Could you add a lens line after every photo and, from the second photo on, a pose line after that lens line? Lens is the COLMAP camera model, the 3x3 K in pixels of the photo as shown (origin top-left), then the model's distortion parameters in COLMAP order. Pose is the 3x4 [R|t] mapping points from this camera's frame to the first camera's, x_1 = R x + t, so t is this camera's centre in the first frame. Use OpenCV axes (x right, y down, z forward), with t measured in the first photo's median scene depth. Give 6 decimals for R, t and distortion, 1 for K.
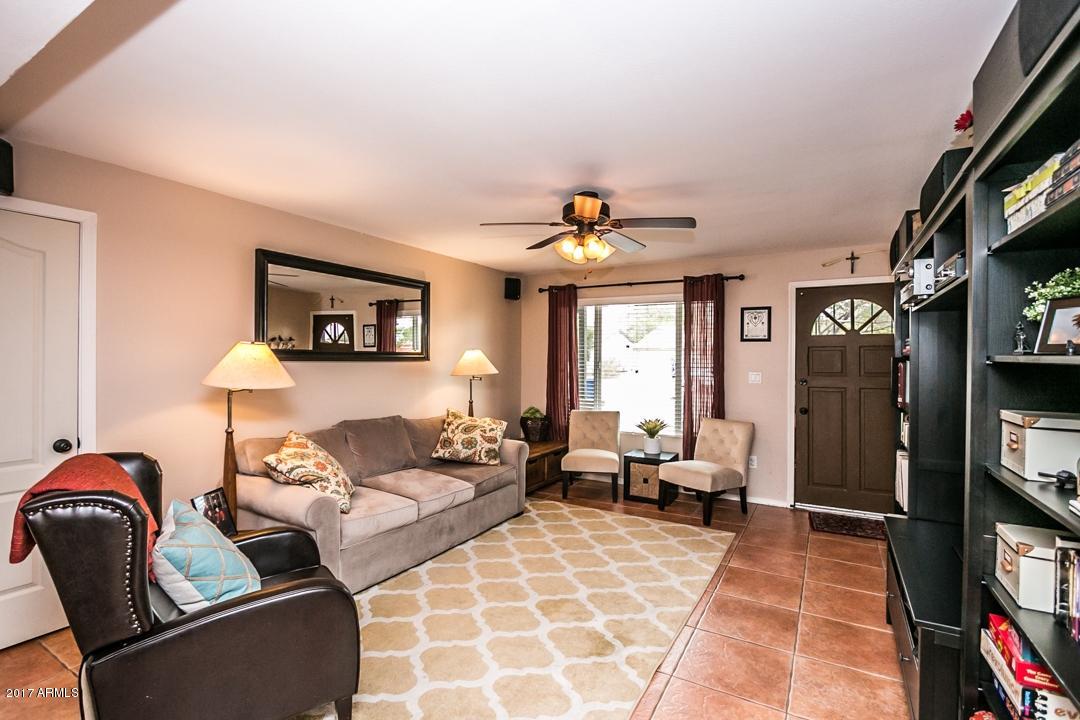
lens RADIAL K [[509.3, 0, 544.6], [0, 509.3, 360.2], [0, 0, 1]] dist [-0.018415, -0.000430]
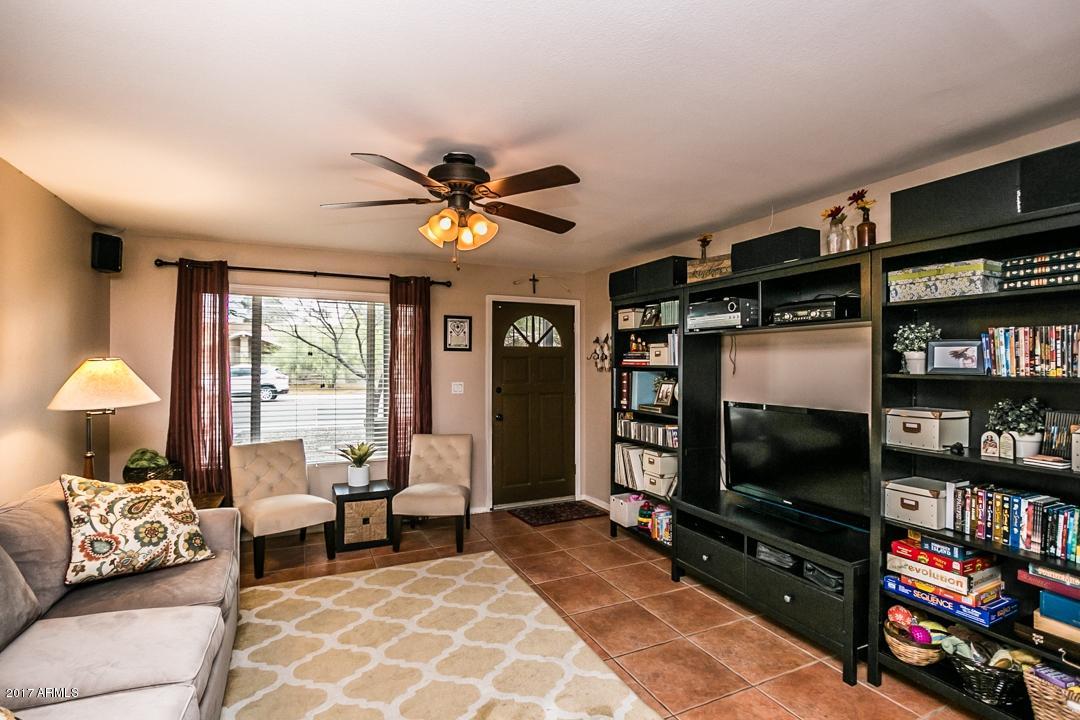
lens RADIAL K [[509.3, 0, 543.3], [0, 509.3, 360.2], [0, 0, 1]] dist [-0.018415, -0.000430]
pose [[0.568162, 0.000386, 0.822917, -0.323291], [0.003905, 0.999987, -0.003165, -0.016378], [-0.822908, 0.005012, 0.568153, 0.326118]]
